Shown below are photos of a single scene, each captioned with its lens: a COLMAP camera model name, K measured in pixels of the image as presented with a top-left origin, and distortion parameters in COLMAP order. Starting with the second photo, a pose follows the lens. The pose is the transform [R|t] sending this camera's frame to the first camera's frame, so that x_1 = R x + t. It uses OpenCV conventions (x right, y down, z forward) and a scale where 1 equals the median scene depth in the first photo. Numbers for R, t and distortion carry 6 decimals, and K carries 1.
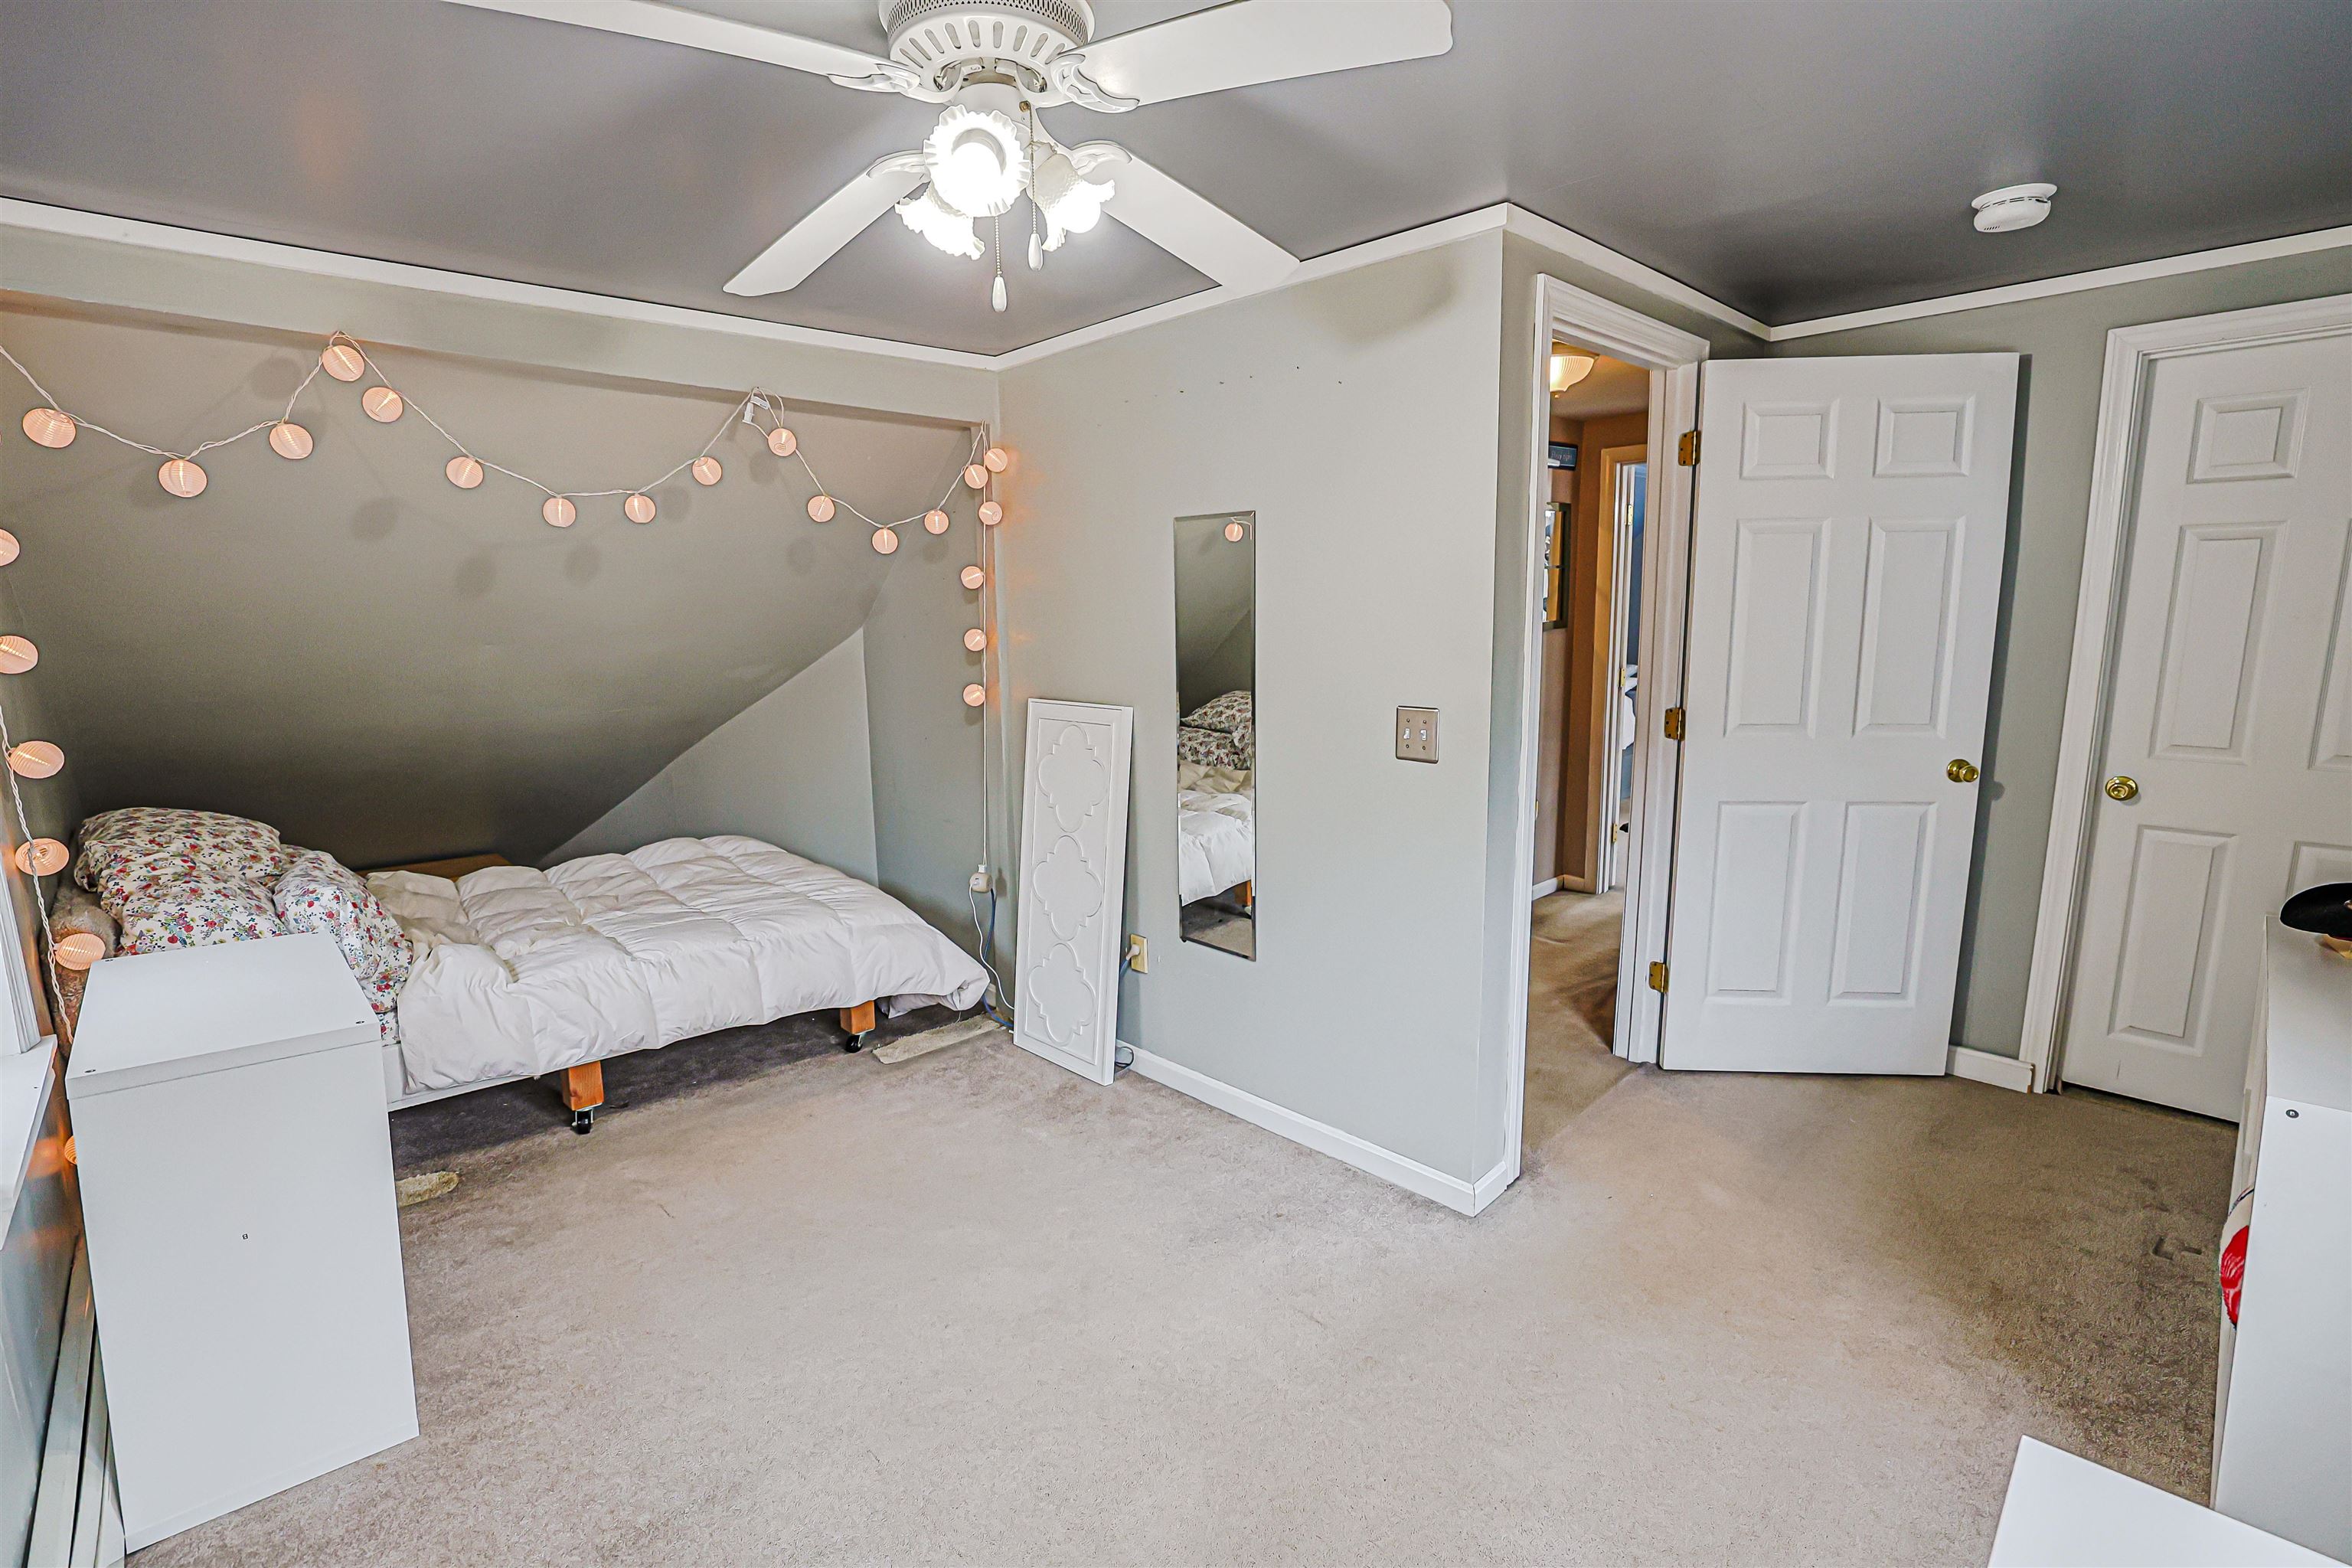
lens RADIAL K [[1081.9, 0, 1166.4], [0, 1081.9, 791.2], [0, 0, 1]] dist [-0.032214, 0.000791]
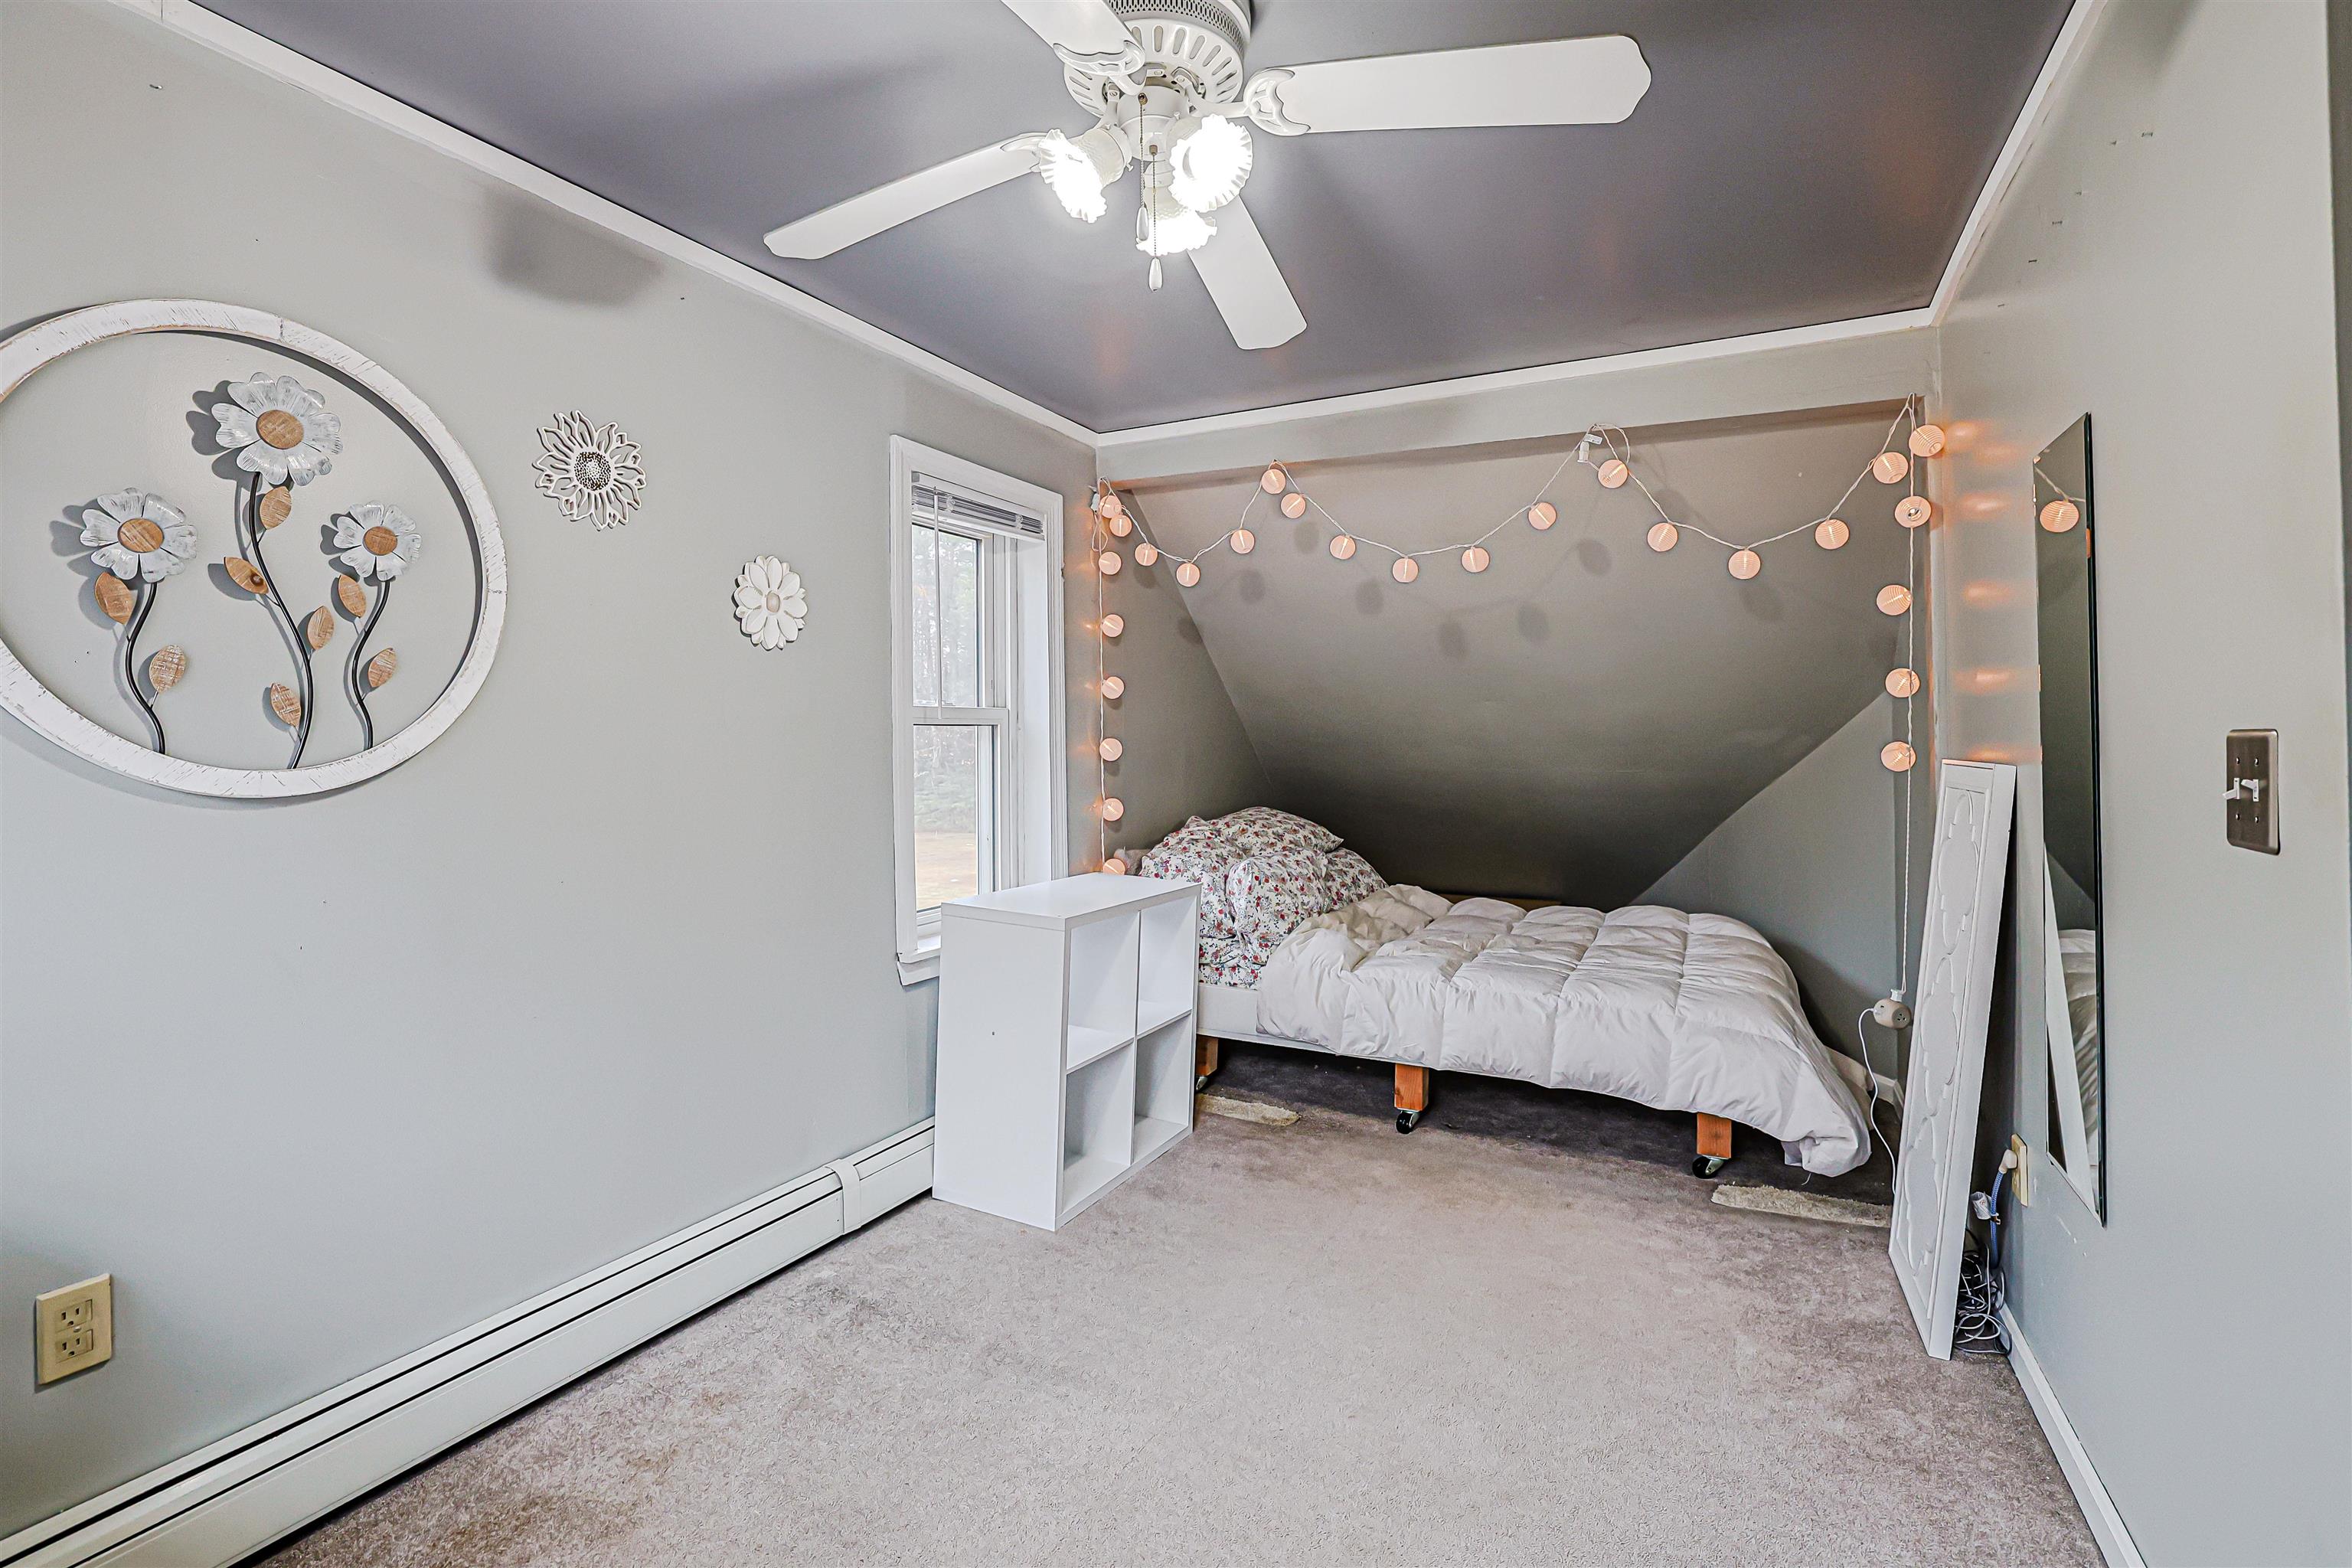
lens RADIAL K [[1081.9, 0, 1154.7], [0, 1081.9, 733.1], [0, 0, 1]] dist [-0.032214, 0.000791]
pose [[0.351905, 0.006903, -0.936010, 0.368798], [-0.155123, 0.986576, -0.051044, 0.013592], [0.923093, 0.163159, 0.348251, 0.306020]]
